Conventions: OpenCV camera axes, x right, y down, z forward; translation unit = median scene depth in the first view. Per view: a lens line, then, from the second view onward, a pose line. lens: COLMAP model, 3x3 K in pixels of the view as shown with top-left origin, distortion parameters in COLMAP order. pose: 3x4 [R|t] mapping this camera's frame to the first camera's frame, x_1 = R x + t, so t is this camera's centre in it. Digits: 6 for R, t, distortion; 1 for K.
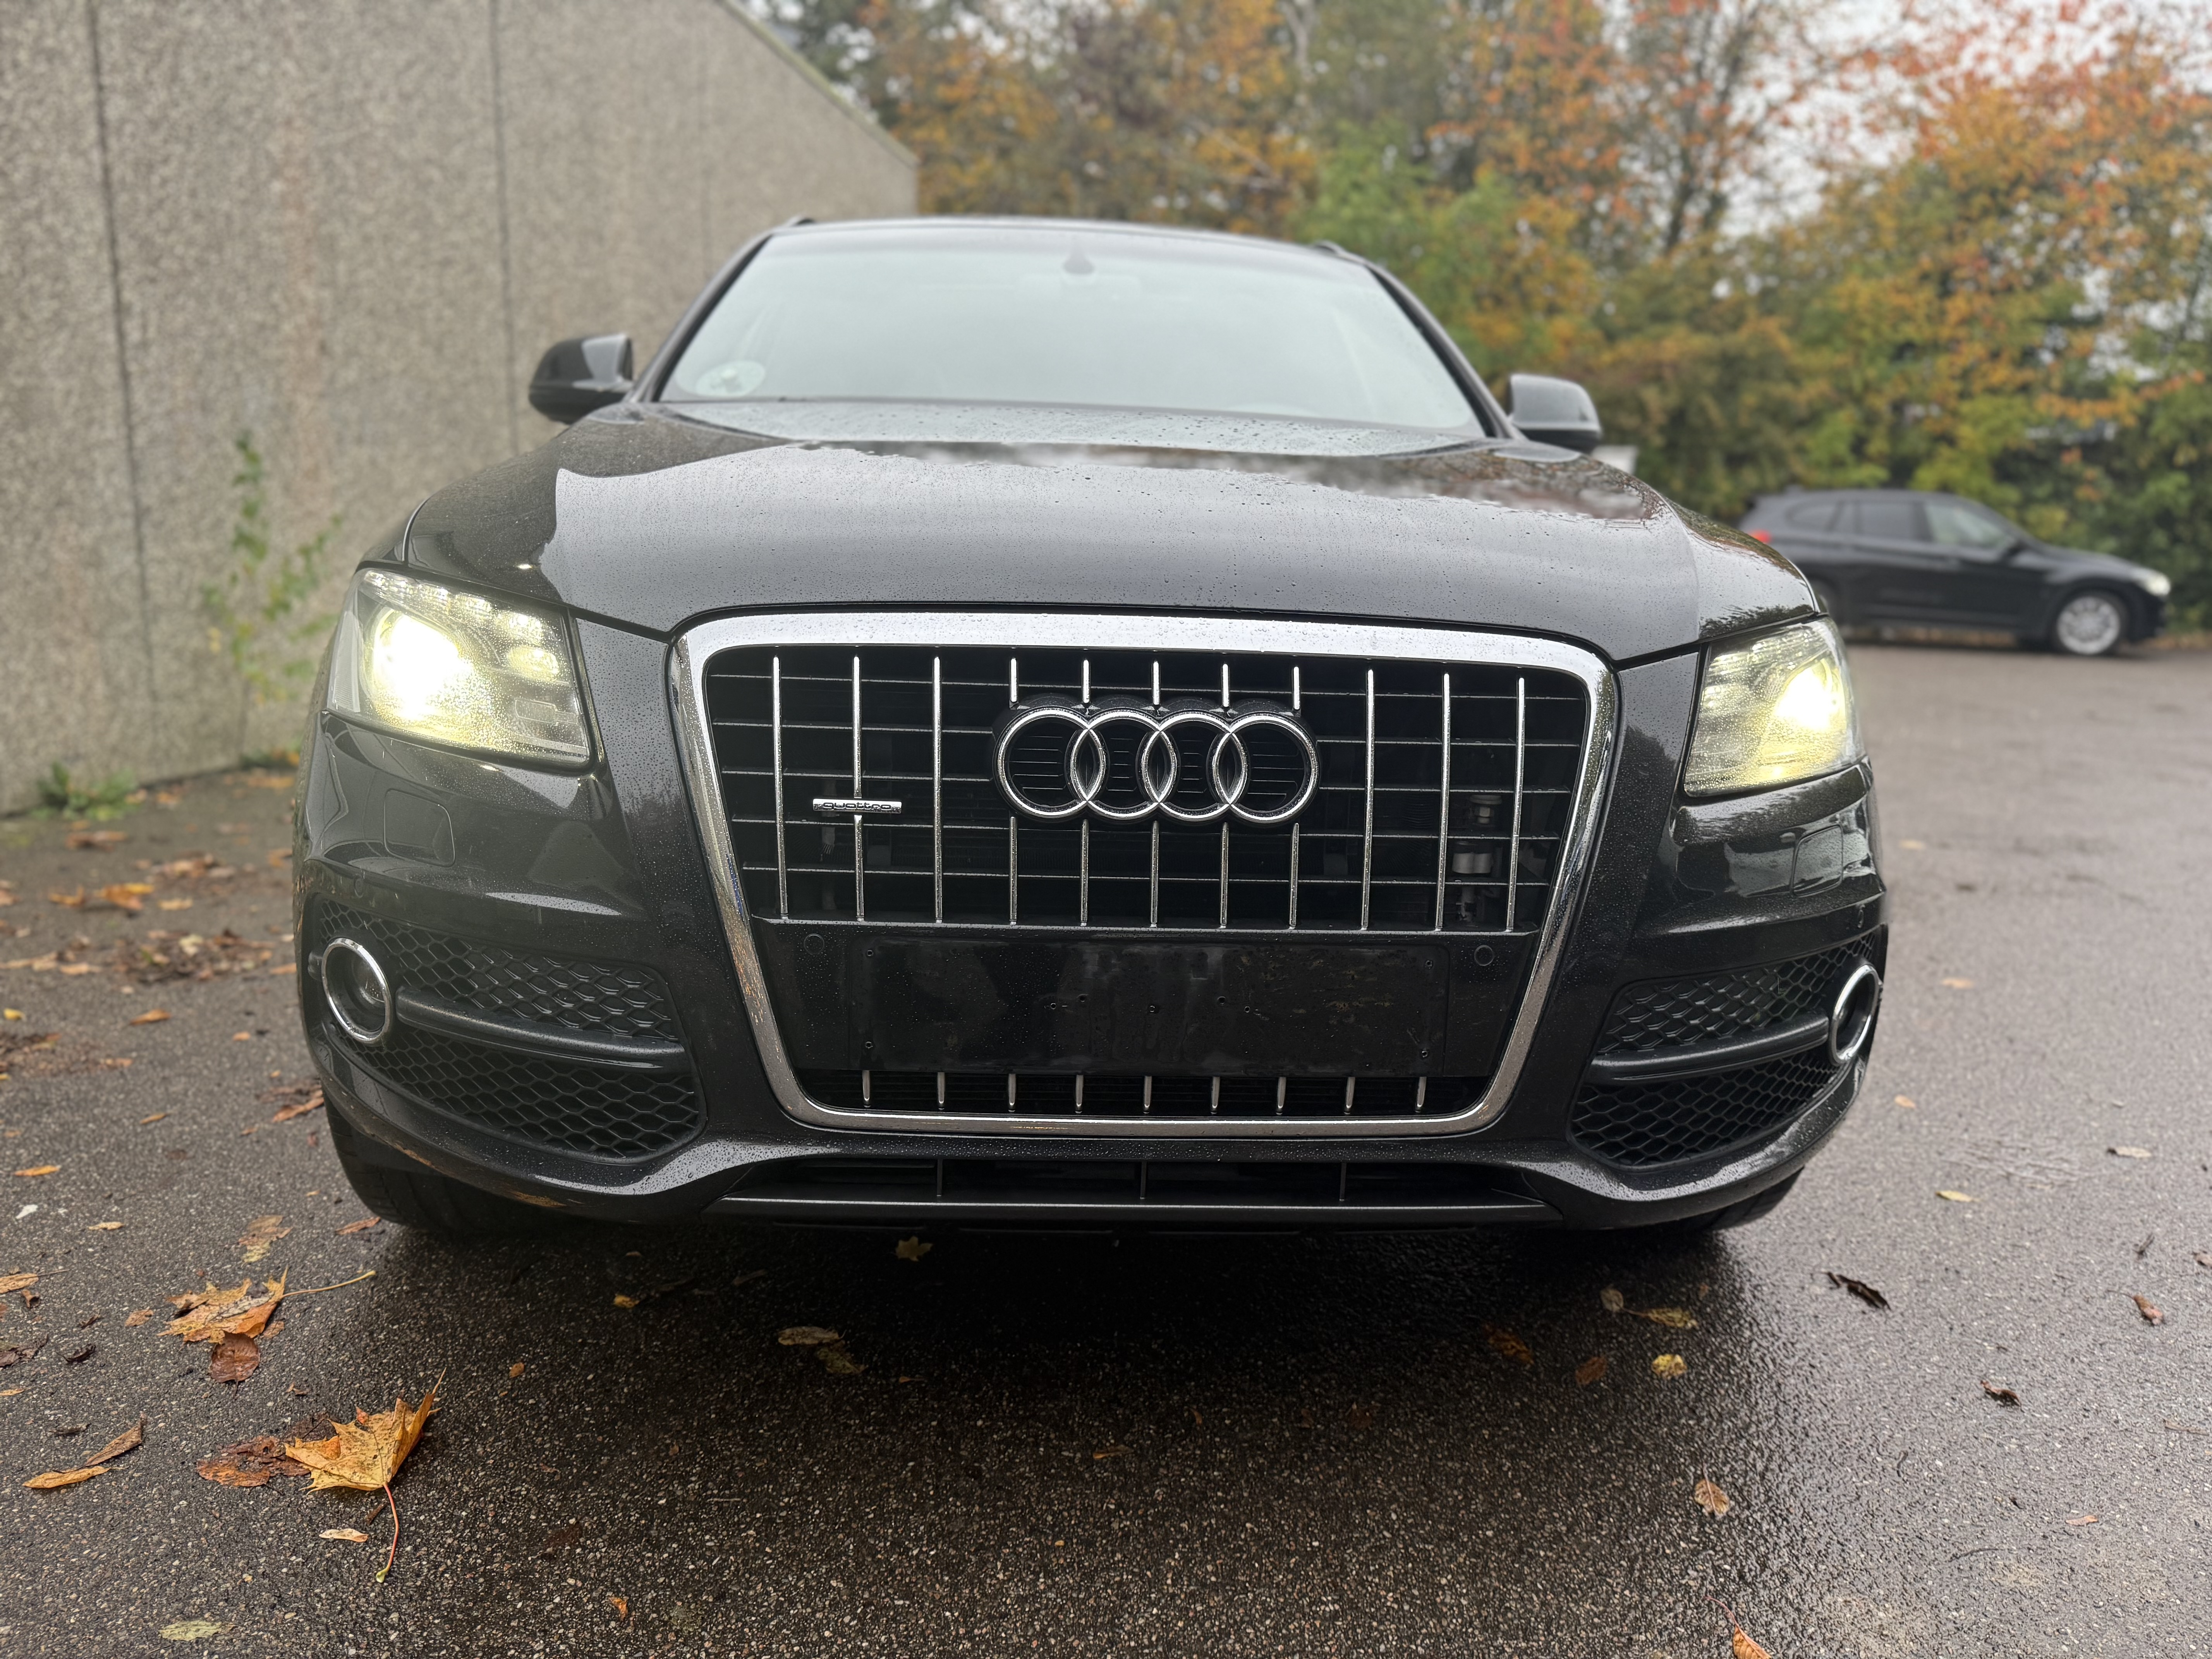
lens RADIAL K [[1678.6, 0, 1106.0], [0, 1678.6, 829.5], [0, 0, 1]] dist [-0.000830, -0.008055]
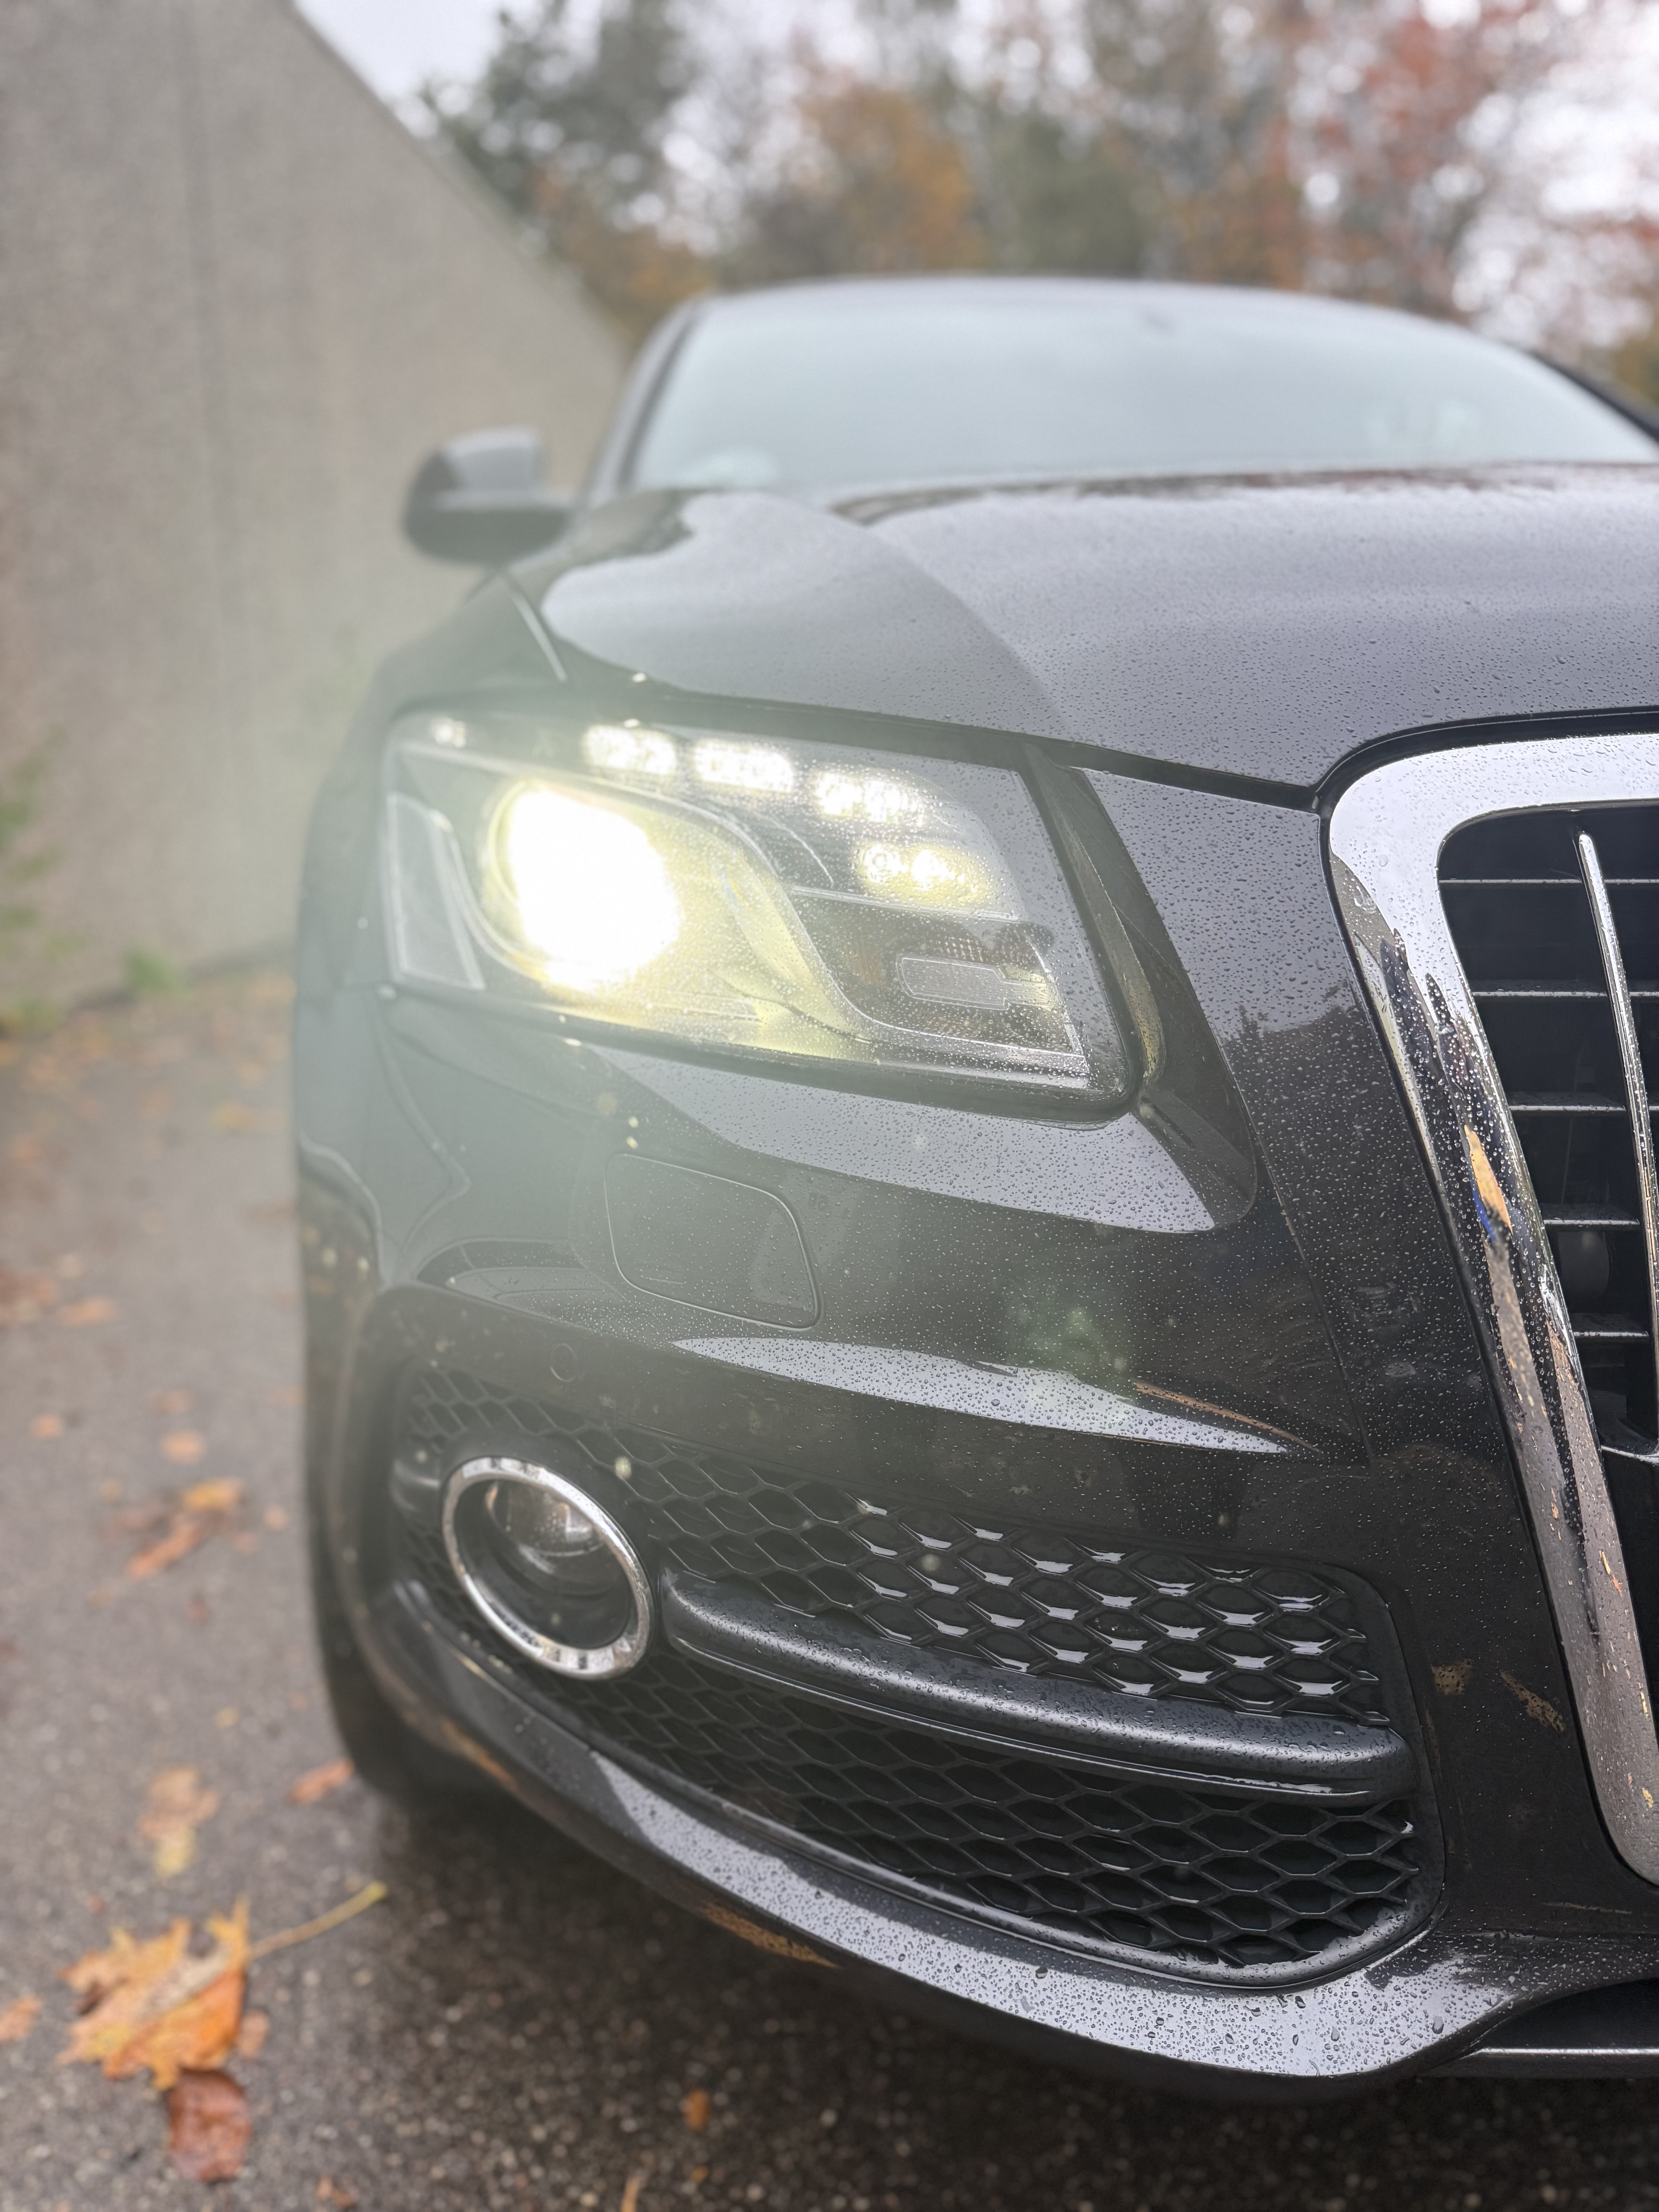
lens RADIAL K [[1678.6, 0, 825.7], [0, 1678.6, 1115.4], [0, 0, 1]] dist [-0.000830, -0.008055]
pose [[0.999009, -0.035041, 0.027450, -0.310050], [0.034010, 0.998731, 0.037152, -0.041232], [-0.028717, -0.036182, 0.998933, 0.431671]]
